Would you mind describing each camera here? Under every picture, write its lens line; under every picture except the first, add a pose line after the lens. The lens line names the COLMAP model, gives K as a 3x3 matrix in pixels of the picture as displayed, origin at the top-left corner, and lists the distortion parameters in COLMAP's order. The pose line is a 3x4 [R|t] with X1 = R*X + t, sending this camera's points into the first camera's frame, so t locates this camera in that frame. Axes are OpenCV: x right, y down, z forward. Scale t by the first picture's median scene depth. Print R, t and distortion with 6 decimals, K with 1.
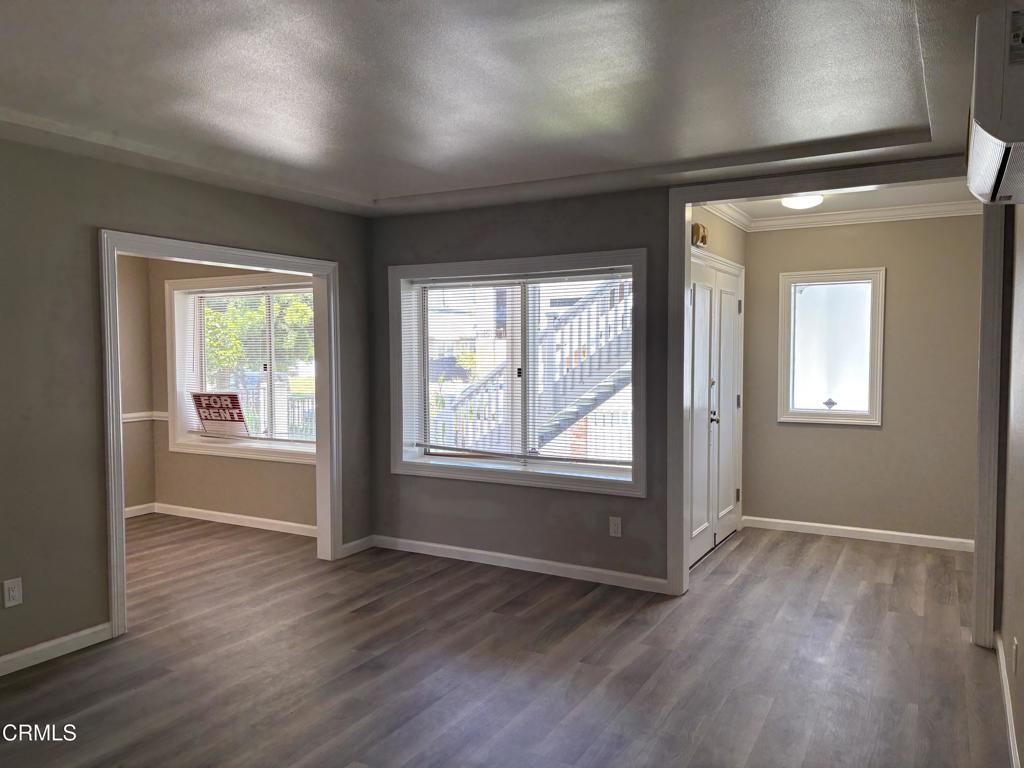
lens RADIAL K [[778.9, 0, 506.0], [0, 778.9, 379.1], [0, 0, 1]] dist [0.036558, -0.023047]
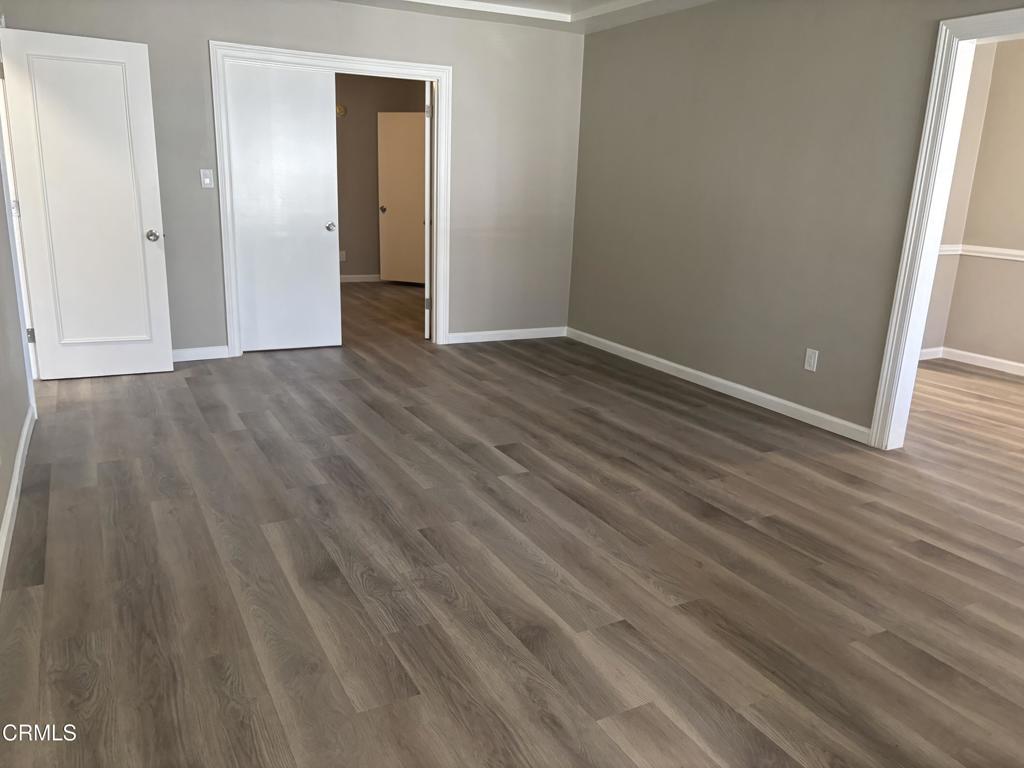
lens RADIAL K [[778.9, 0, 509.3], [0, 778.9, 380.2], [0, 0, 1]] dist [0.036558, -0.023047]
pose [[-0.539357, 0.192416, -0.819799, 0.441762], [-0.066094, 0.960867, 0.269010, -0.001262], [0.839480, 0.199276, -0.505532, 0.829153]]
